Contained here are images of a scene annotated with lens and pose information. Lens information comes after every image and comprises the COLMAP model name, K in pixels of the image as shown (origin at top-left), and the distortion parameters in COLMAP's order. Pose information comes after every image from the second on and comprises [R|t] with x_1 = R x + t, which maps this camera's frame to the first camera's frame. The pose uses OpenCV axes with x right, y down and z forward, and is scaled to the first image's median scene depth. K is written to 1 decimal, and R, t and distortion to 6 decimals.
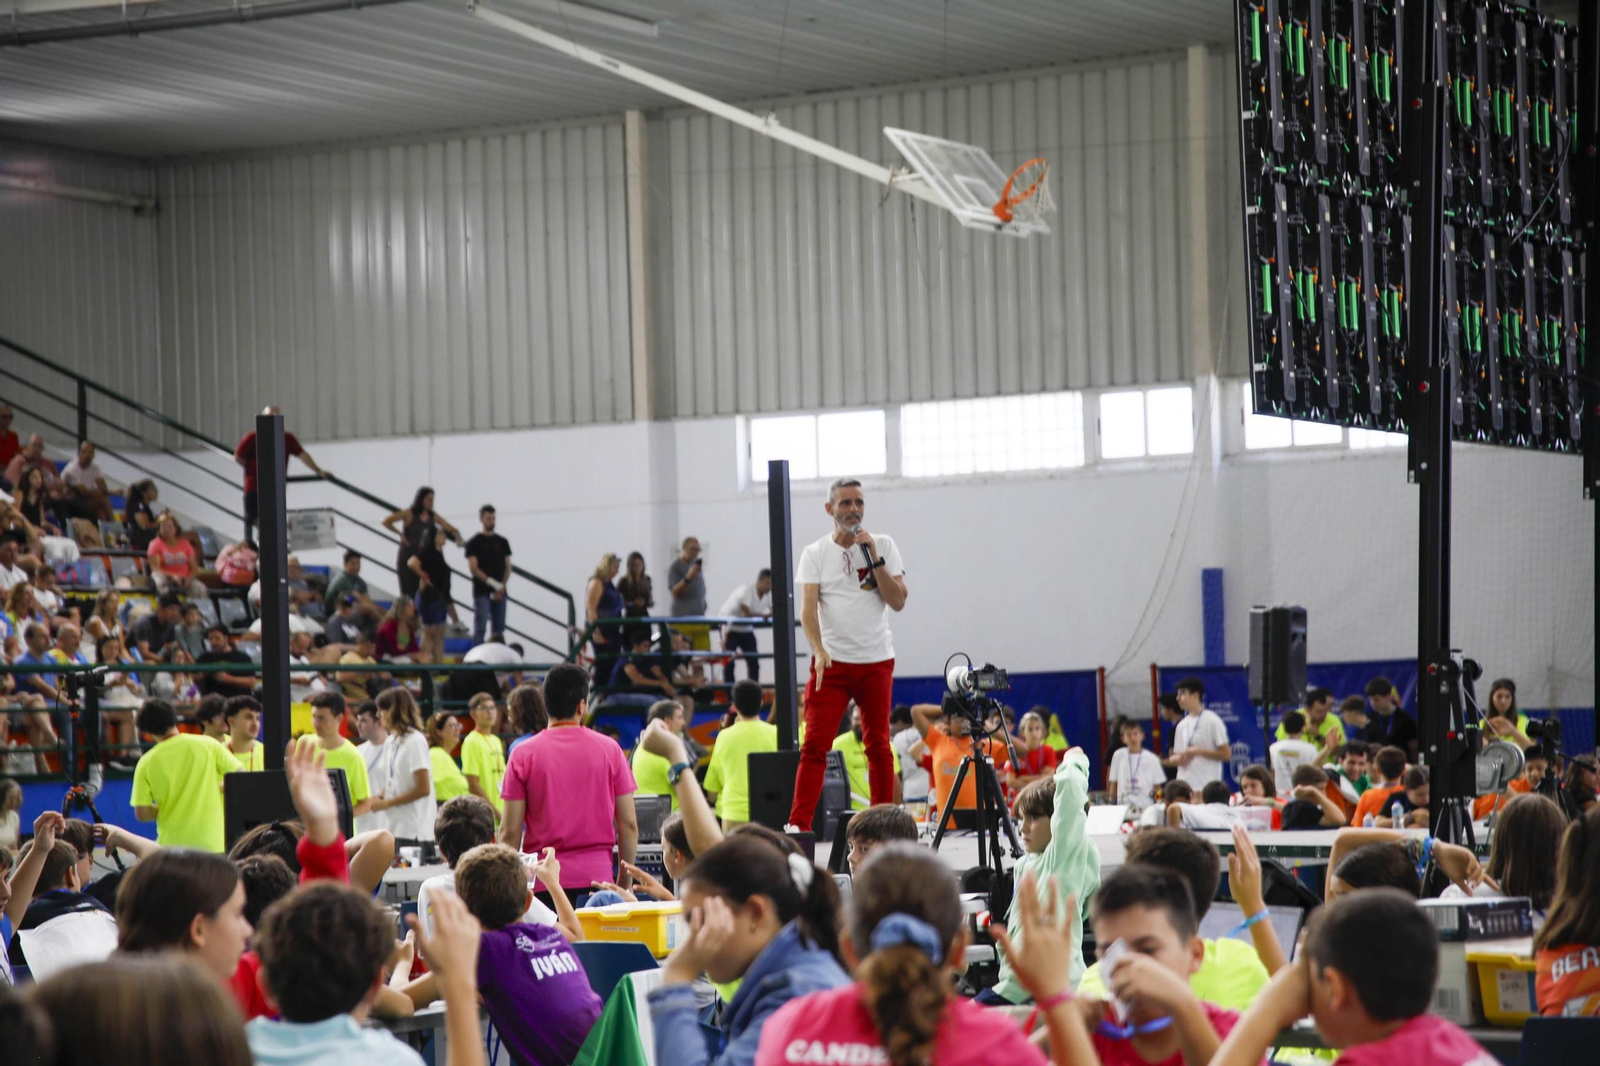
lens RADIAL K [[4714.8, 0, 794.1], [0, 4714.8, 541.1], [0, 0, 1]] dist [0.531466, 0.000000]
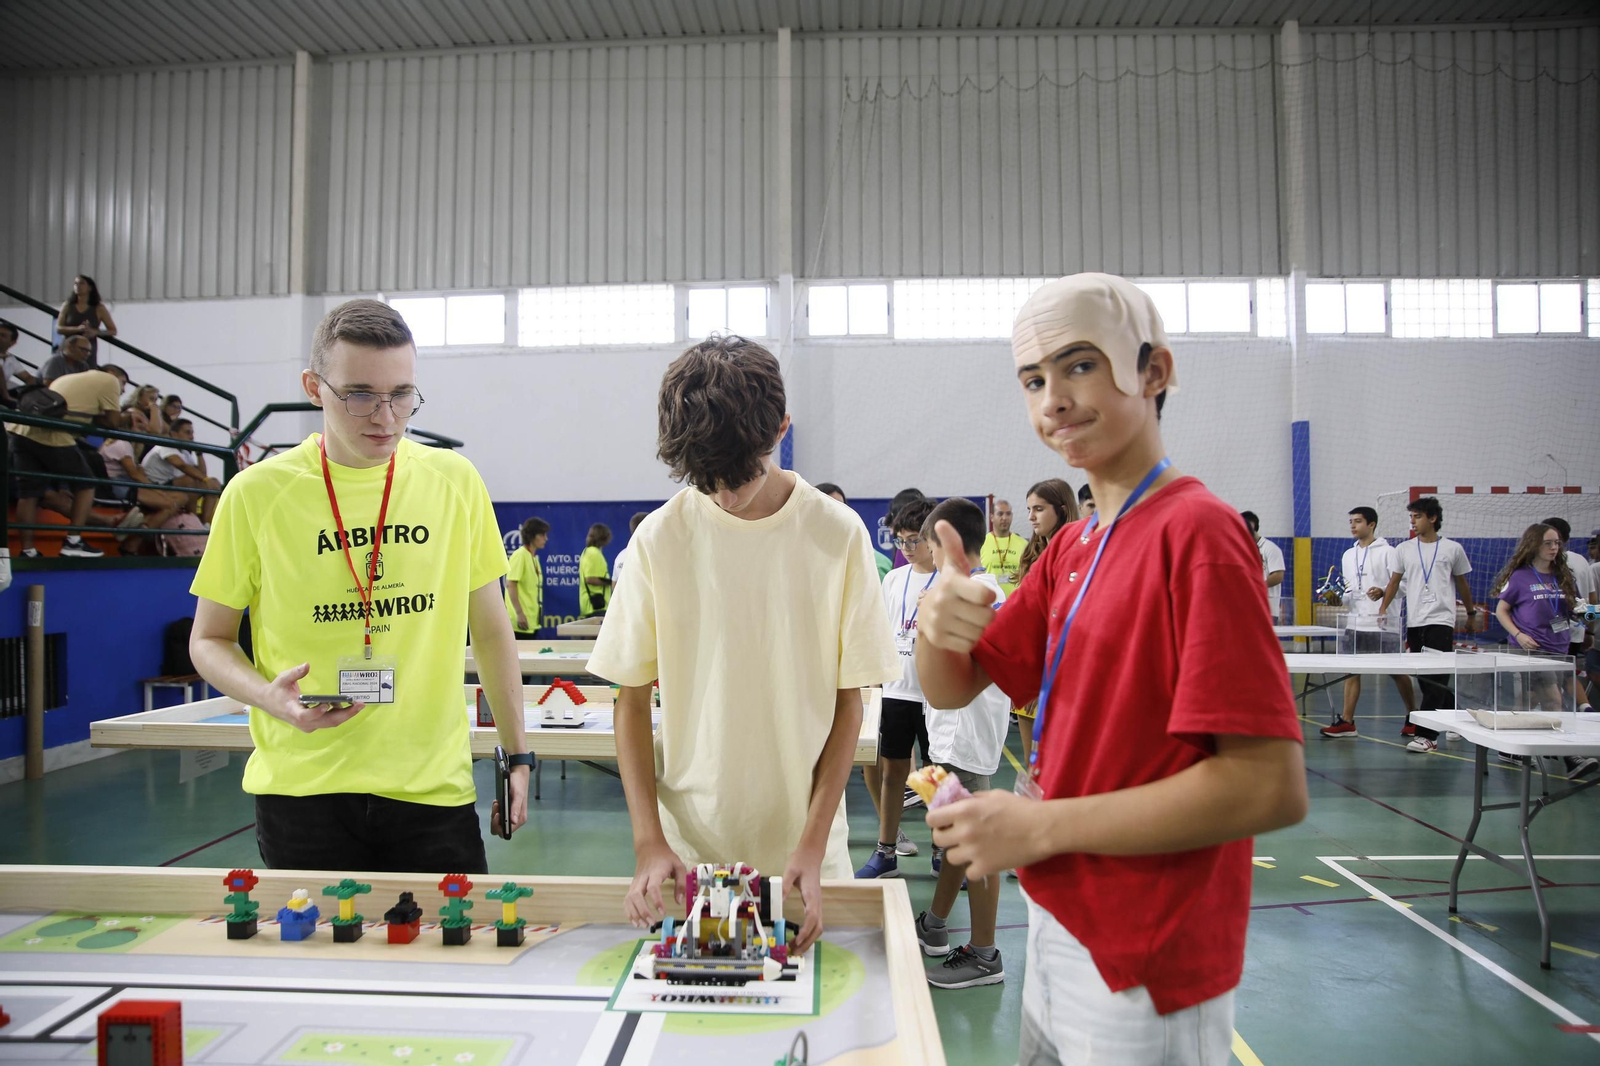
lens RADIAL K [[1109.0, 0, 795.5], [0, 1109.0, 540.9], [0, 0, 1]] dist [-0.107106, 0.071704]
pose [[0.899198, 0.034625, 0.436170, -0.037512], [-0.042819, 0.999043, 0.008967, 0.033282], [-0.435442, -0.026739, 0.899820, 0.704325]]
